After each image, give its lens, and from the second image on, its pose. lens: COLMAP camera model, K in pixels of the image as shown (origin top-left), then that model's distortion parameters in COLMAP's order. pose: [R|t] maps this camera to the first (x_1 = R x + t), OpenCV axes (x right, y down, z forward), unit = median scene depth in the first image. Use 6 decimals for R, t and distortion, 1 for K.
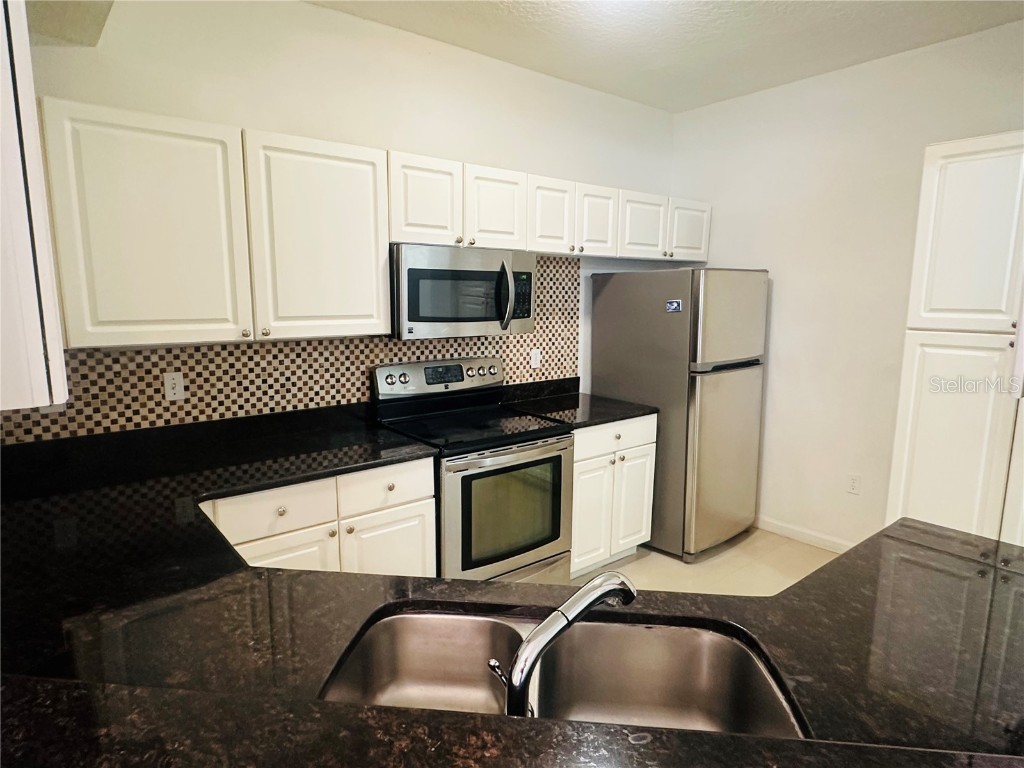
lens RADIAL K [[601.8, 0, 512.0], [0, 601.8, 384.0], [0, 0, 1]] dist [0.014657, -0.000329]
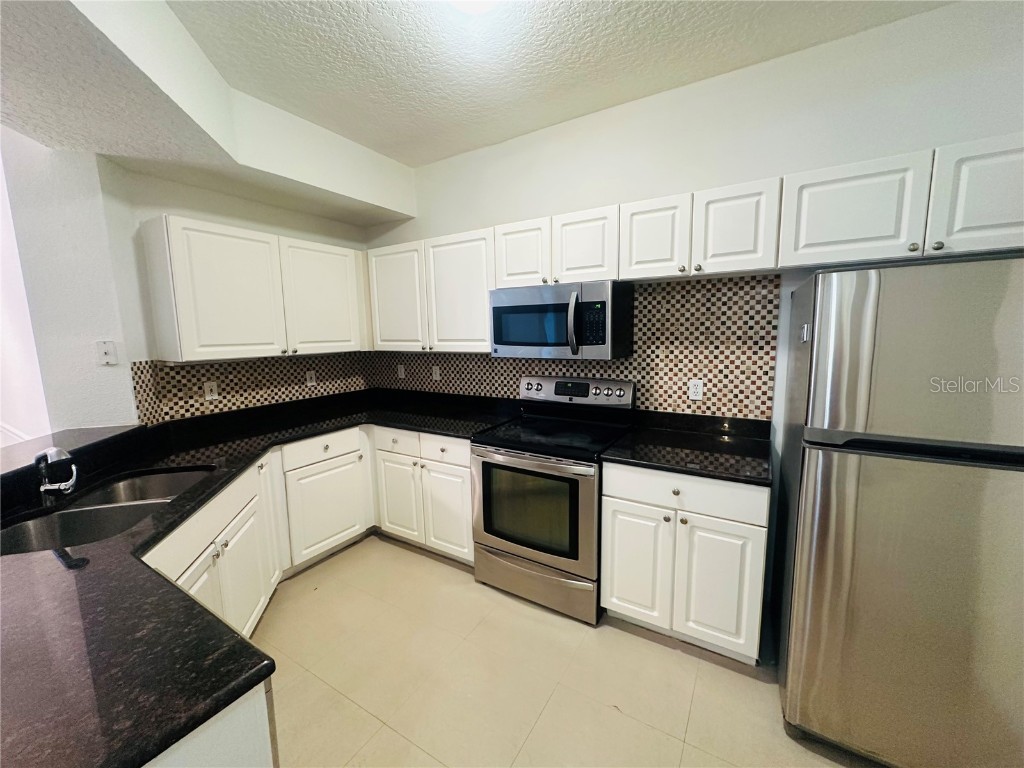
lens RADIAL K [[408.6, 0, 512.0], [0, 408.6, 384.0], [0, 0, 1]] dist [0.001075, 0.000184]
pose [[0.327999, 0.118850, -0.937172, 0.615877], [-0.121014, 0.989167, 0.083091, -0.079334], [0.936895, 0.086157, 0.338828, 0.590512]]
